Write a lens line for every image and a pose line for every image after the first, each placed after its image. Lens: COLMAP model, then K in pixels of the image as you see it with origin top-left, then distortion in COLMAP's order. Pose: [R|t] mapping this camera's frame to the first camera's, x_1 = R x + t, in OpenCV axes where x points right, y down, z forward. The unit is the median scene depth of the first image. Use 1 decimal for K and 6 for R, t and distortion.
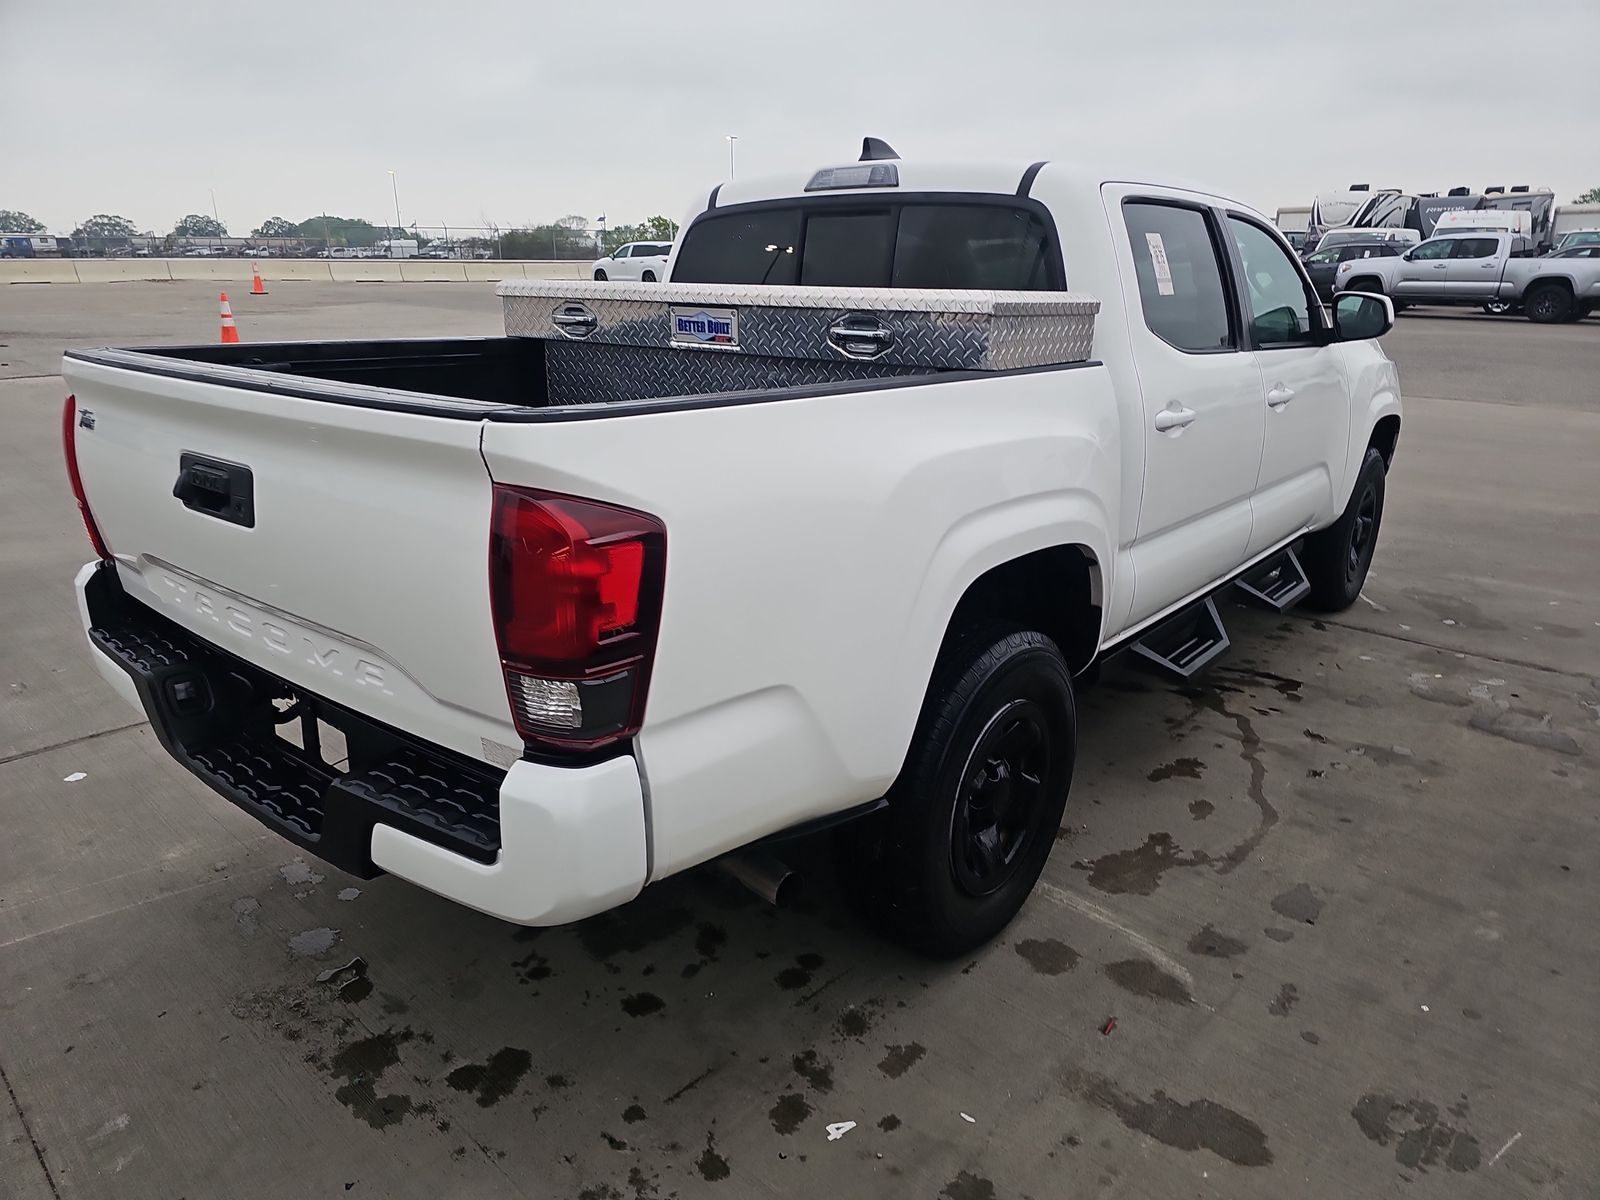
lens RADIAL K [[1061.6, 0, 809.4], [0, 1061.6, 610.1], [0, 0, 1]] dist [0.032135, -0.031488]
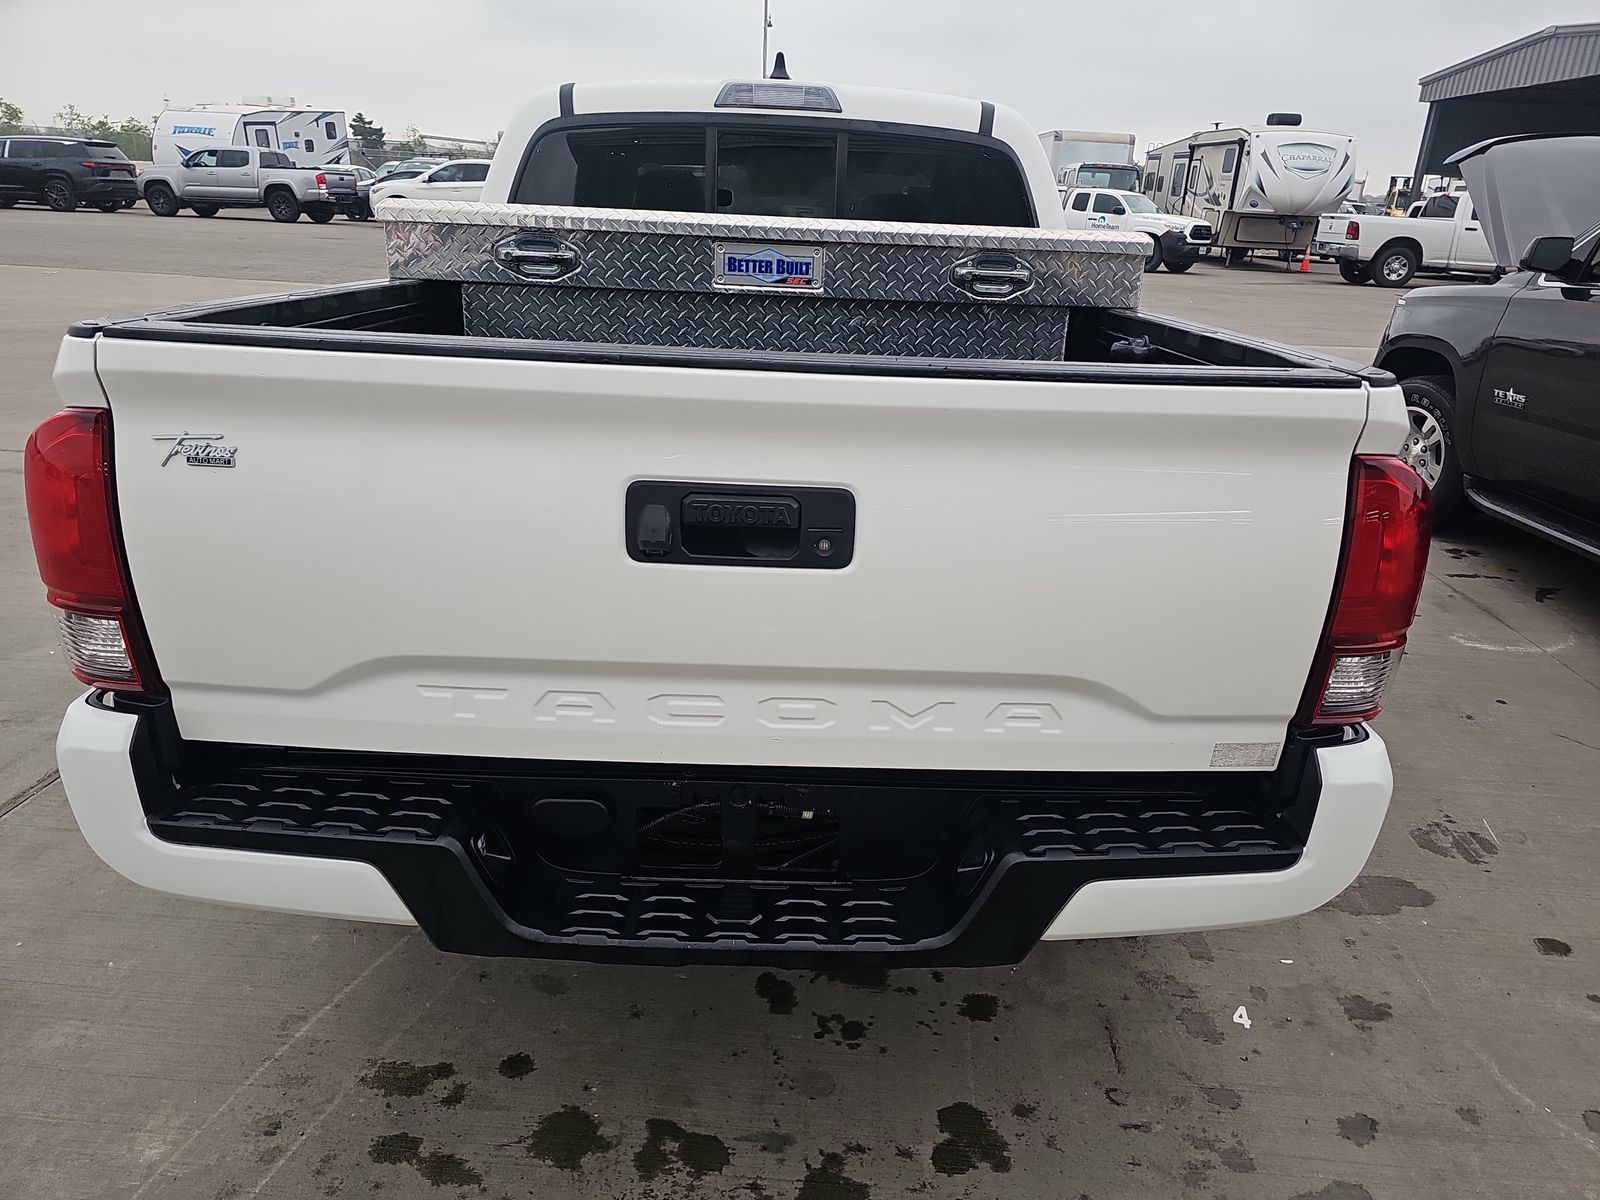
lens RADIAL K [[1061.6, 0, 813.4], [0, 1061.6, 602.3], [0, 0, 1]] dist [0.032135, -0.031488]
pose [[0.766875, -0.200134, 0.609794, -0.663428], [0.160728, 0.979747, 0.119420, -0.097946], [-0.621344, 0.006431, 0.783511, 0.306005]]
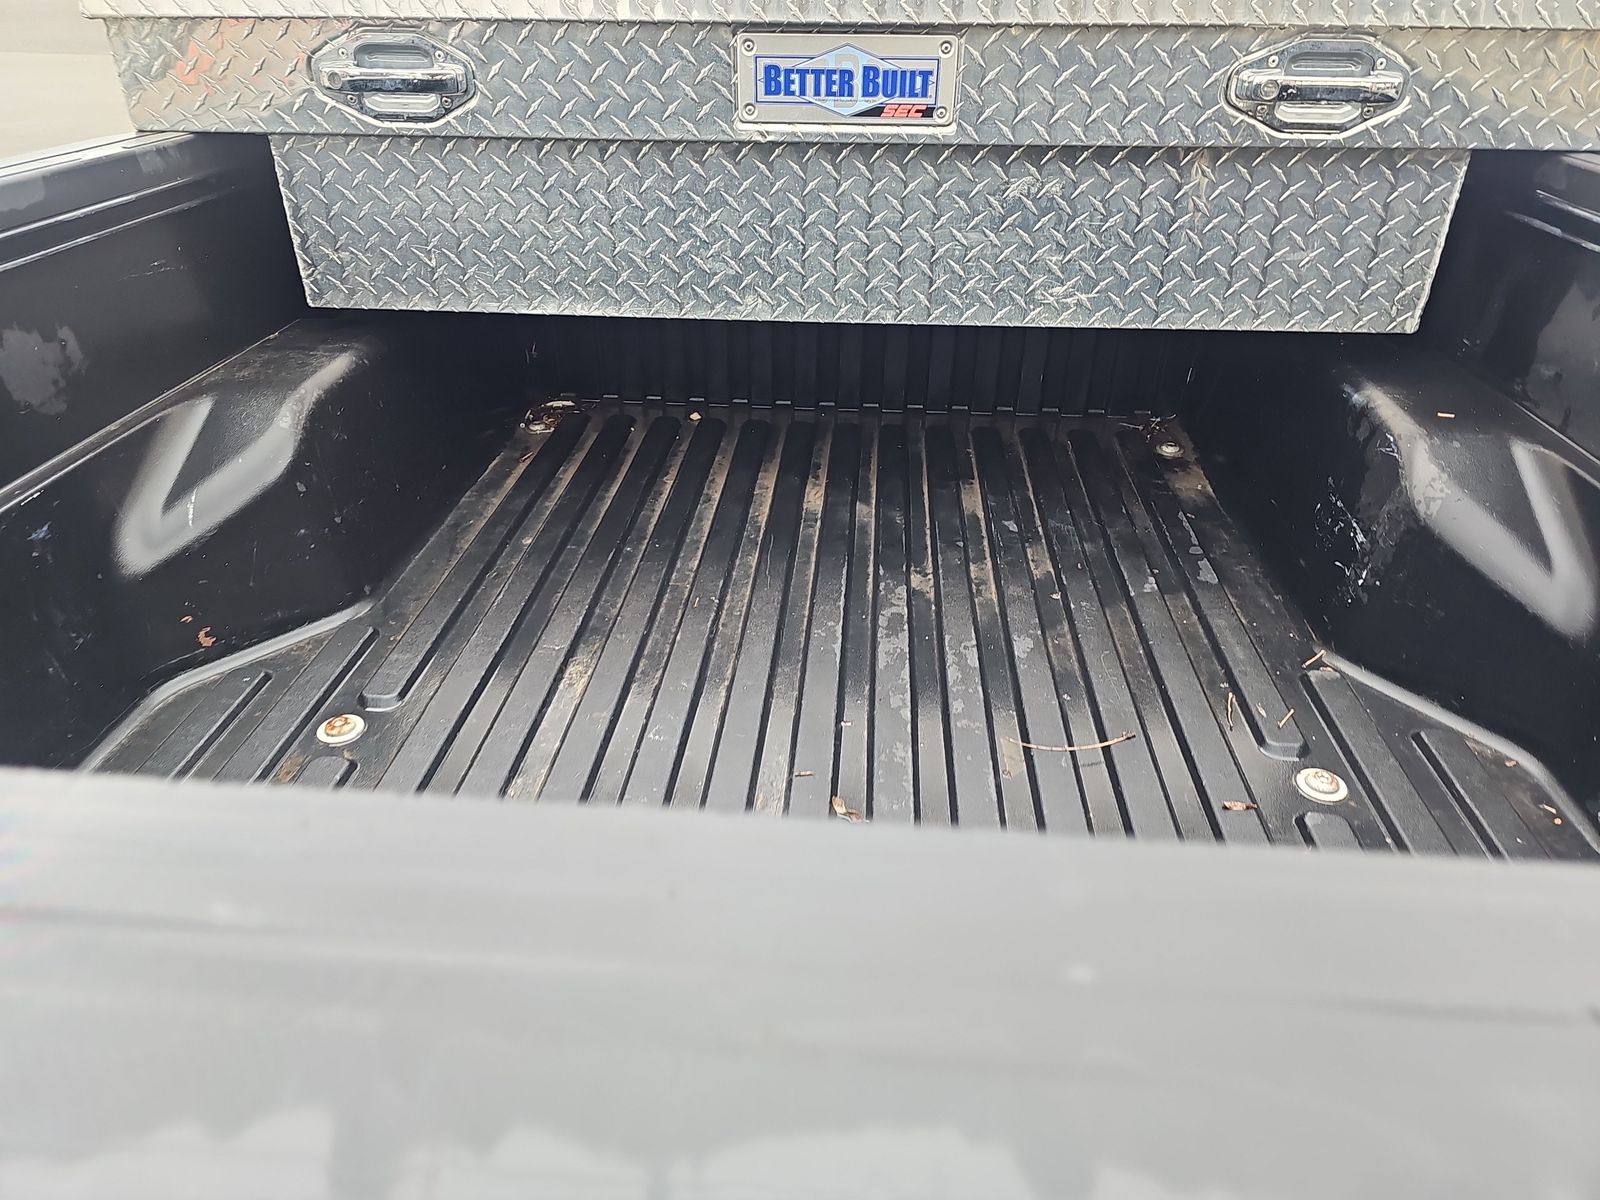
lens RADIAL K [[1061.6, 0, 791.3], [0, 1061.6, 587.4], [0, 0, 1]] dist [0.032135, -0.031488]
pose [[0.831132, -0.276860, 0.482254, -0.385626], [0.171265, 0.952535, 0.251684, -0.187767], [-0.529045, -0.126590, 0.839099, 0.636604]]
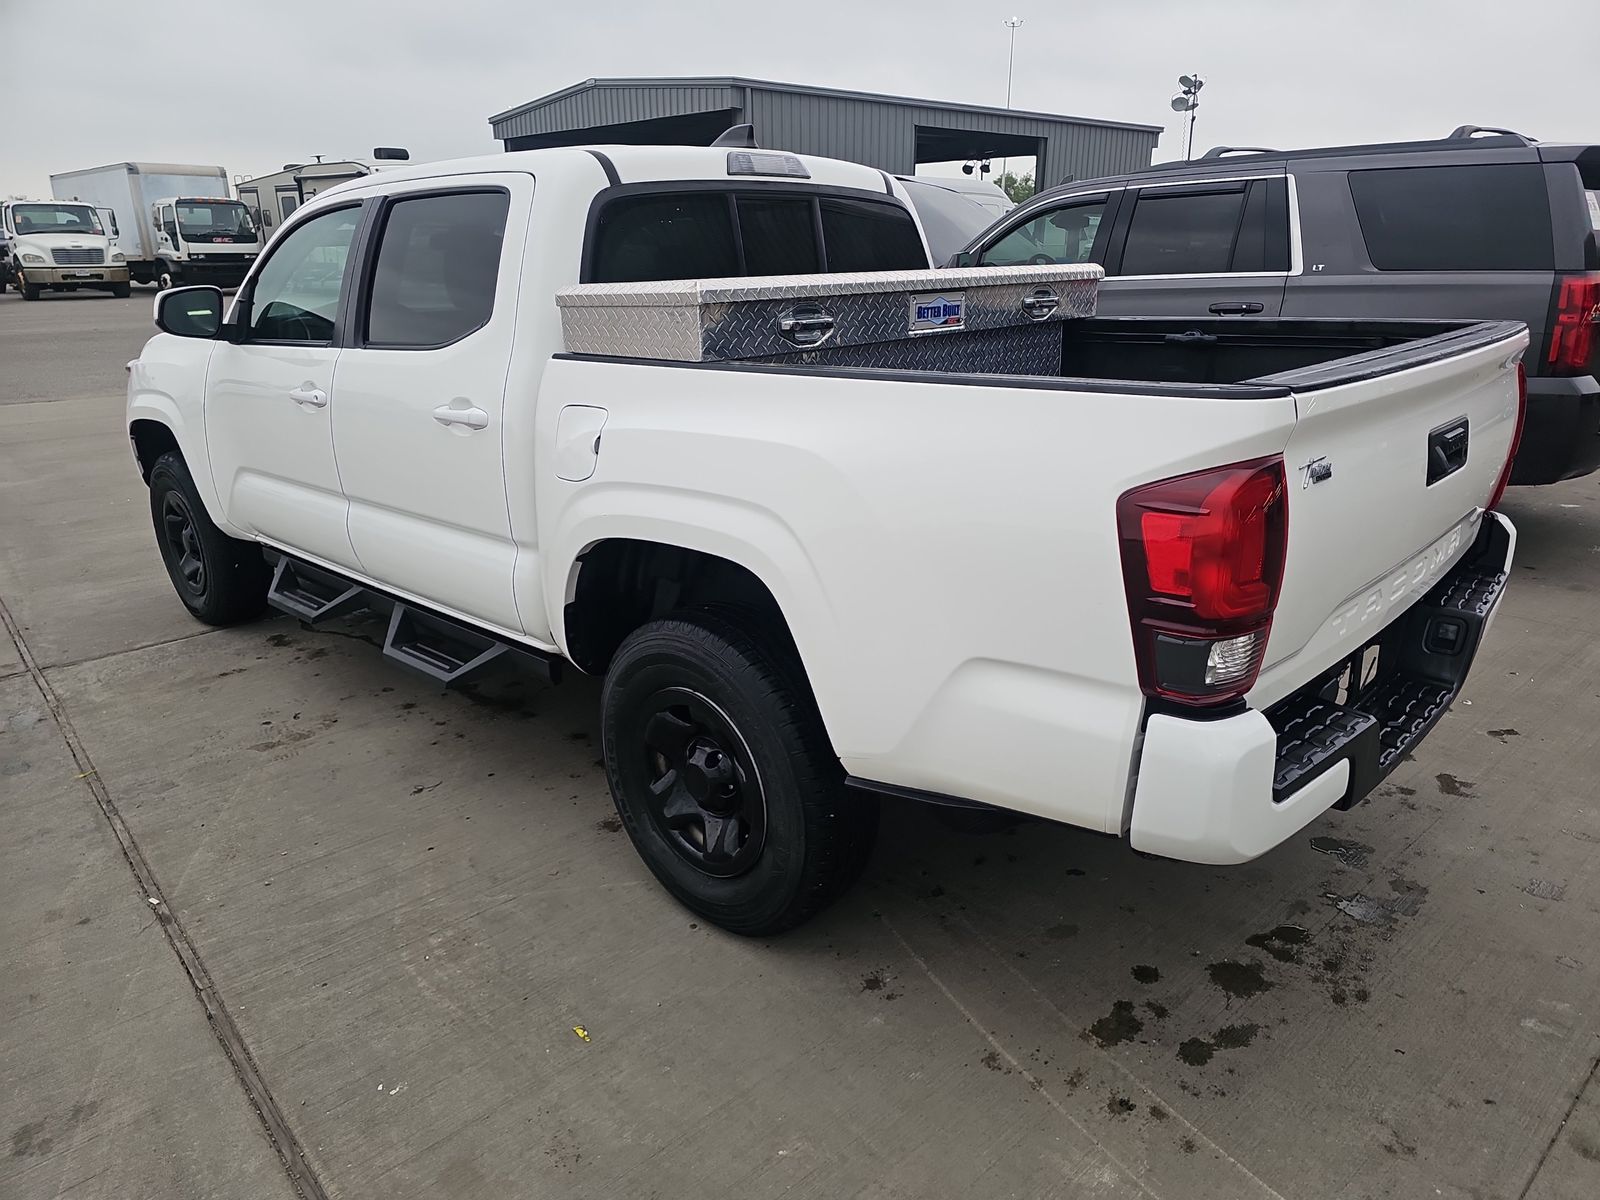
lens RADIAL K [[1061.6, 0, 815.5], [0, 1061.6, 599.6], [0, 0, 1]] dist [0.032135, -0.031488]
pose [[0.068697, -0.319752, 0.945008, -1.190735], [0.317325, 0.905054, 0.283166, -0.348632], [-0.945825, 0.280422, 0.163640, 1.036830]]
